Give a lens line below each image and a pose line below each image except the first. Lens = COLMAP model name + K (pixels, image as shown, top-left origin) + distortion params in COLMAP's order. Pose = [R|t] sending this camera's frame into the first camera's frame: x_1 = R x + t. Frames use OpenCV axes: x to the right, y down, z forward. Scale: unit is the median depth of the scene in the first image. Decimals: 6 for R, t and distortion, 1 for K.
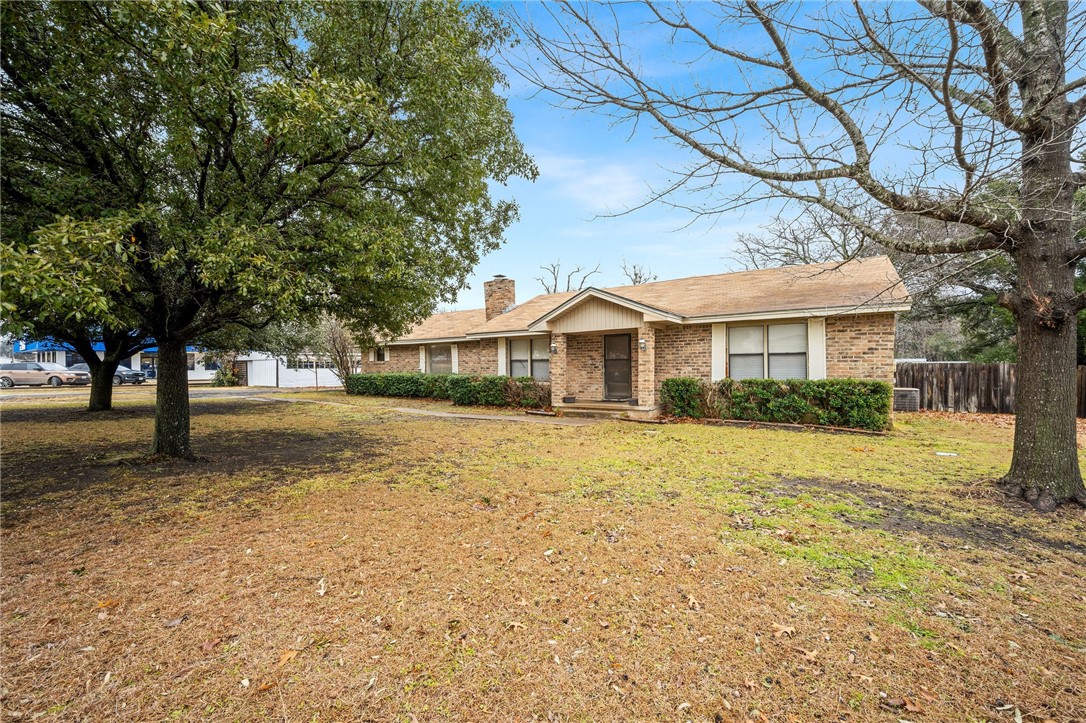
lens RADIAL K [[433.1, 0, 549.7], [0, 433.1, 363.1], [0, 0, 1]] dist [0.004638, 0.000168]
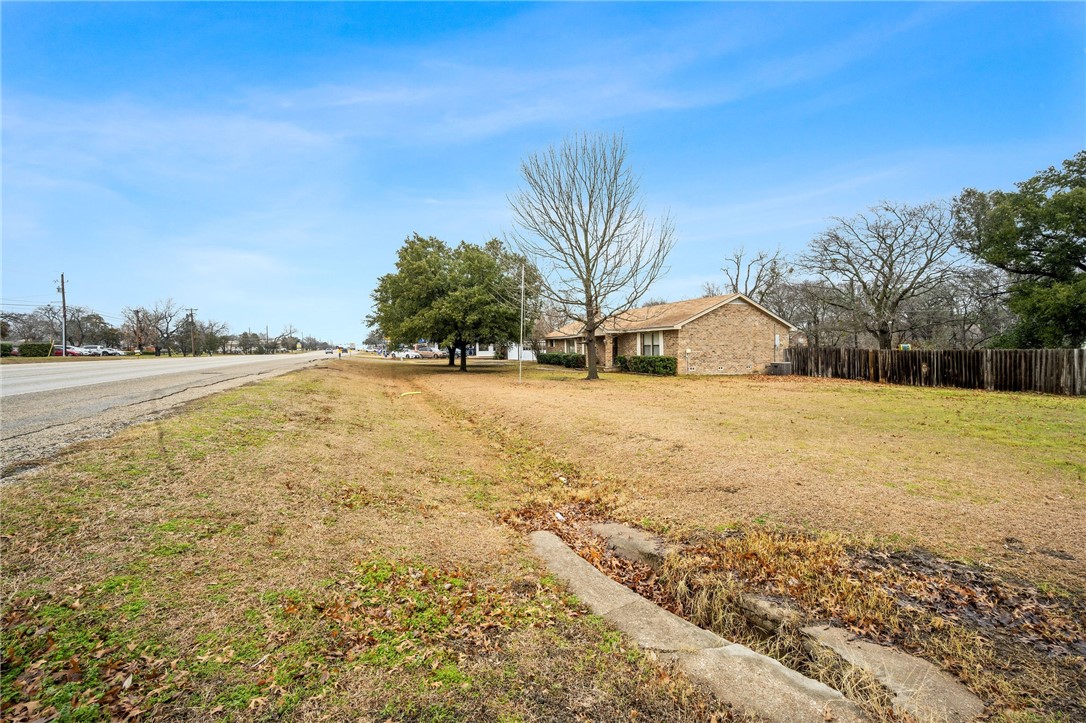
lens RADIAL K [[433.1, 0, 541.1], [0, 433.1, 358.4], [0, 0, 1]] dist [0.004638, 0.000168]
pose [[0.834897, 0.010332, -0.550309, 0.641148], [0.008275, 0.999475, 0.031319, -0.014592], [0.550344, -0.030702, 0.834373, -0.659675]]
